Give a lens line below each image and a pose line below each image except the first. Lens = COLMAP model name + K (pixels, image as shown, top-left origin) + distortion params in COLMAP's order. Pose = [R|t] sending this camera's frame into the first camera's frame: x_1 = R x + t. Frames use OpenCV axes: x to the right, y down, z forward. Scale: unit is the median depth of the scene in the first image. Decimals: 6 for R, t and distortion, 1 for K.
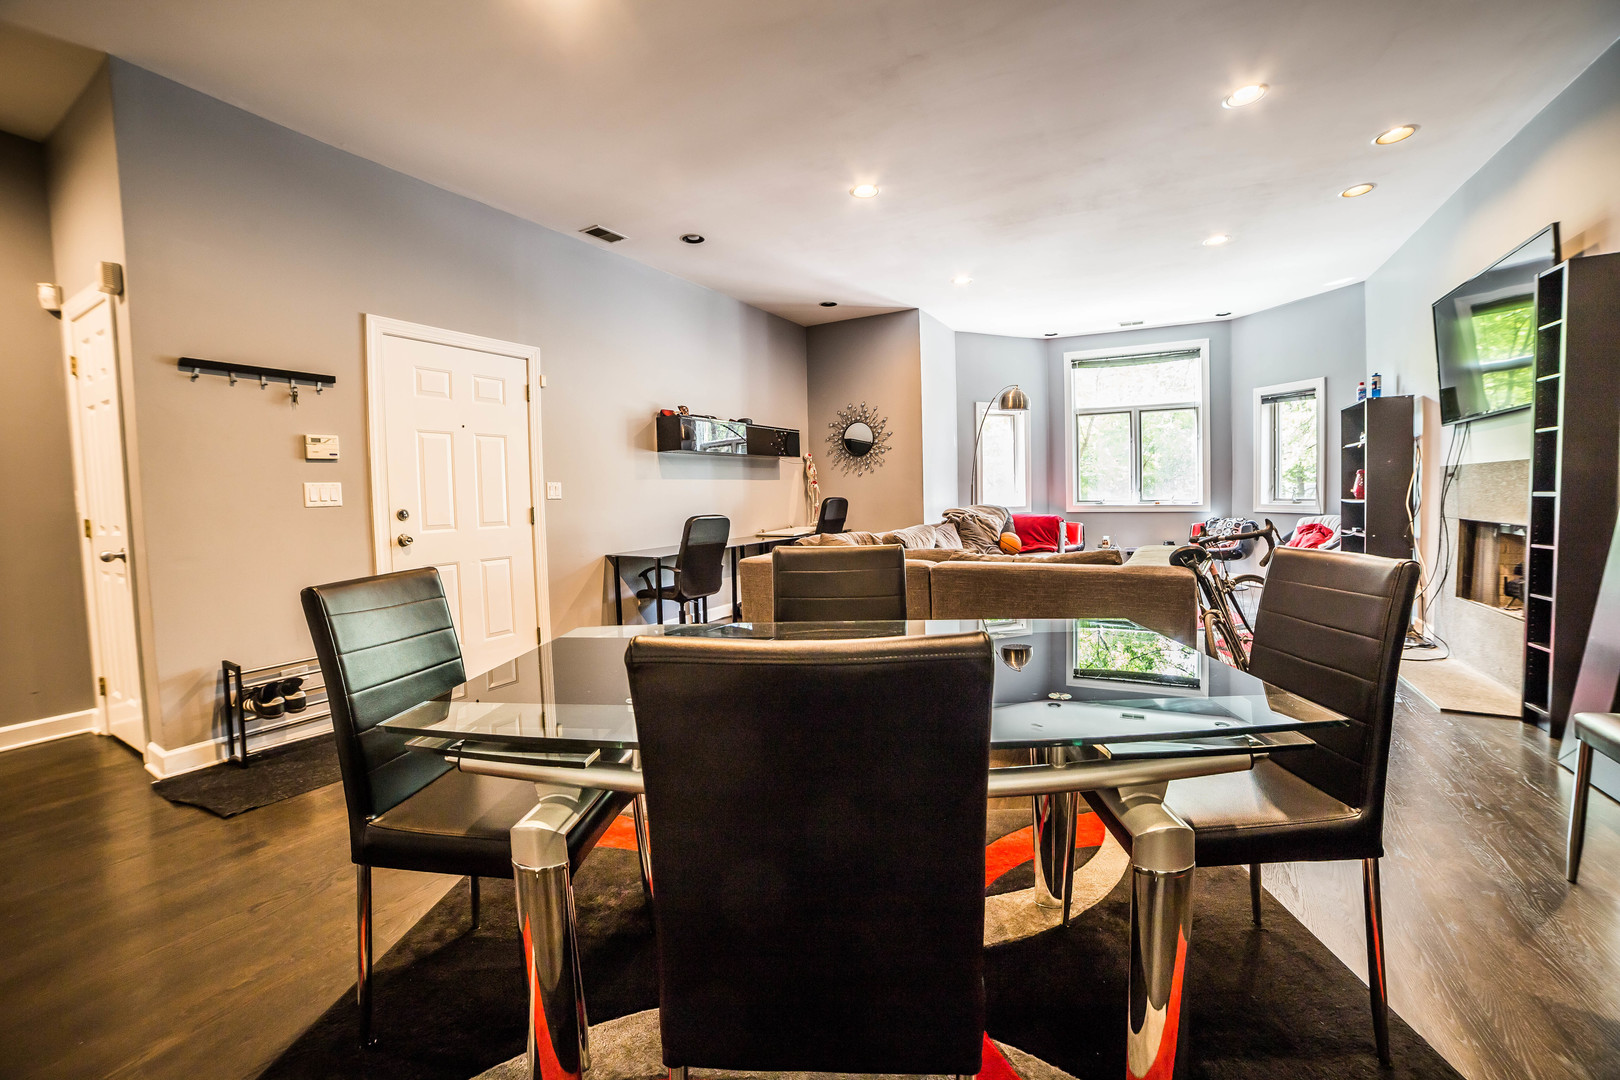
lens RADIAL K [[651.6, 0, 809.6], [0, 651.6, 530.3], [0, 0, 1]] dist [-0.103637, 0.032592]
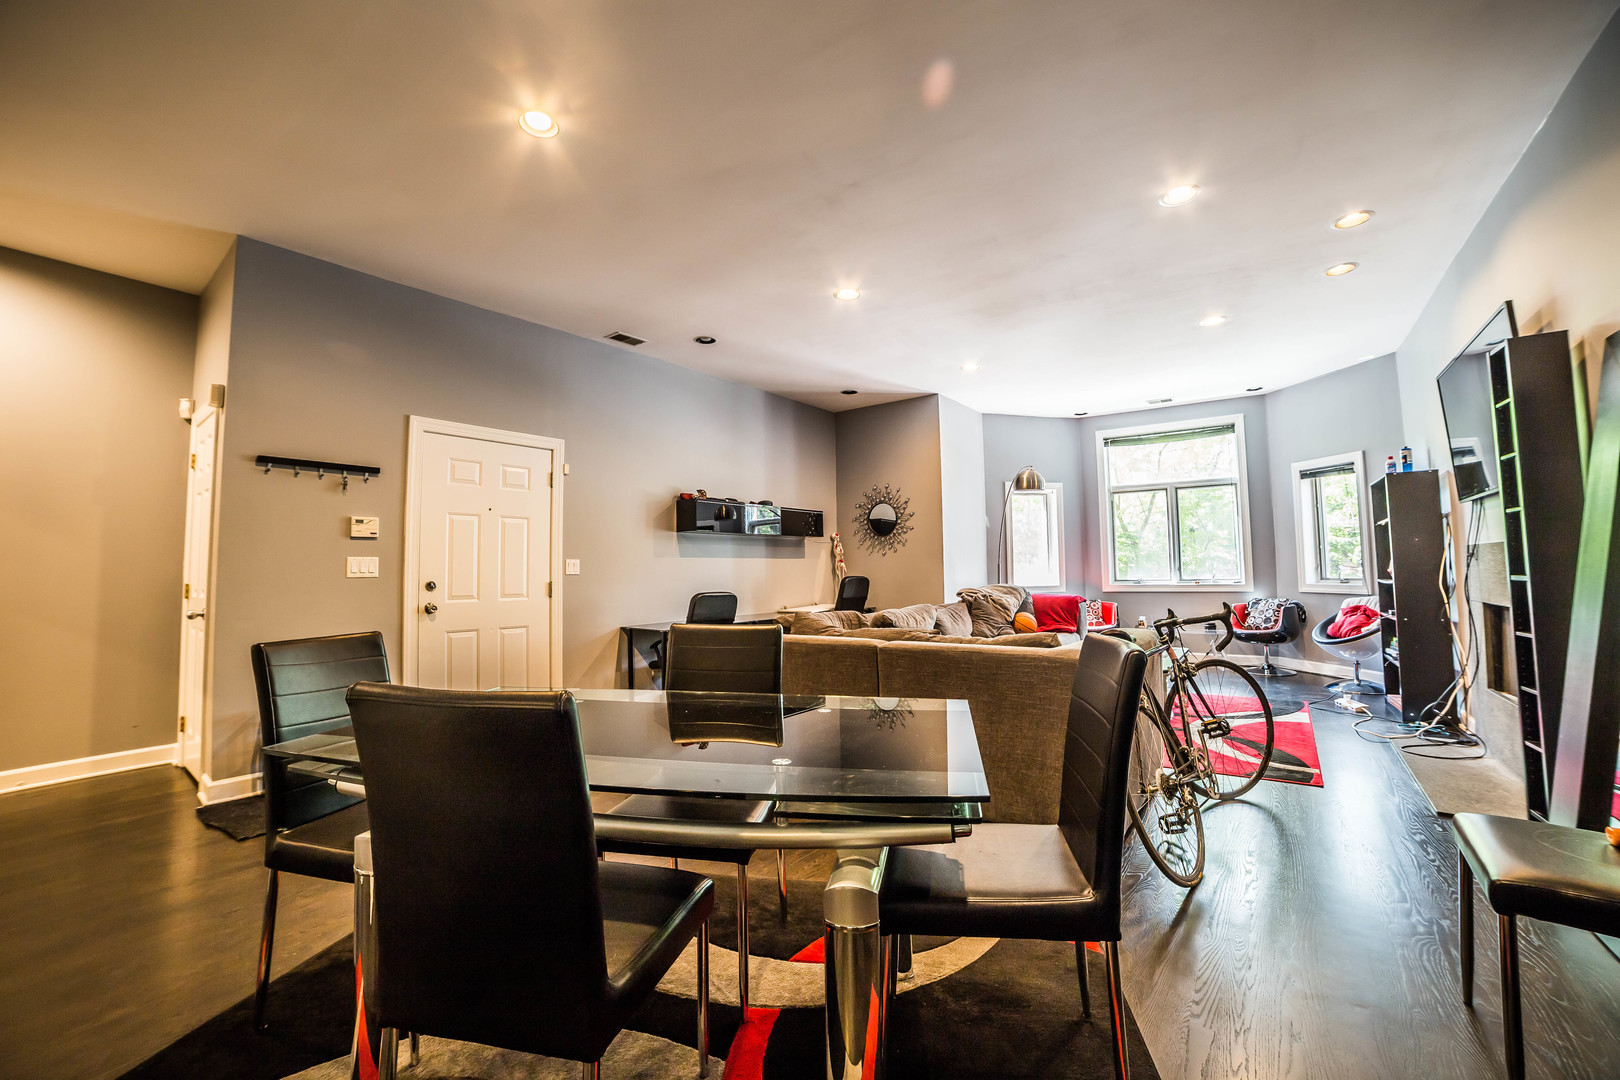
lens RADIAL K [[651.6, 0, 809.6], [0, 651.6, 530.3], [0, 0, 1]] dist [-0.103637, 0.032592]
pose [[0.991471, 0.001899, -0.130314, 0.144218], [-0.016873, 0.993349, -0.113901, -0.005245], [0.129231, 0.115128, 0.984909, -0.043467]]
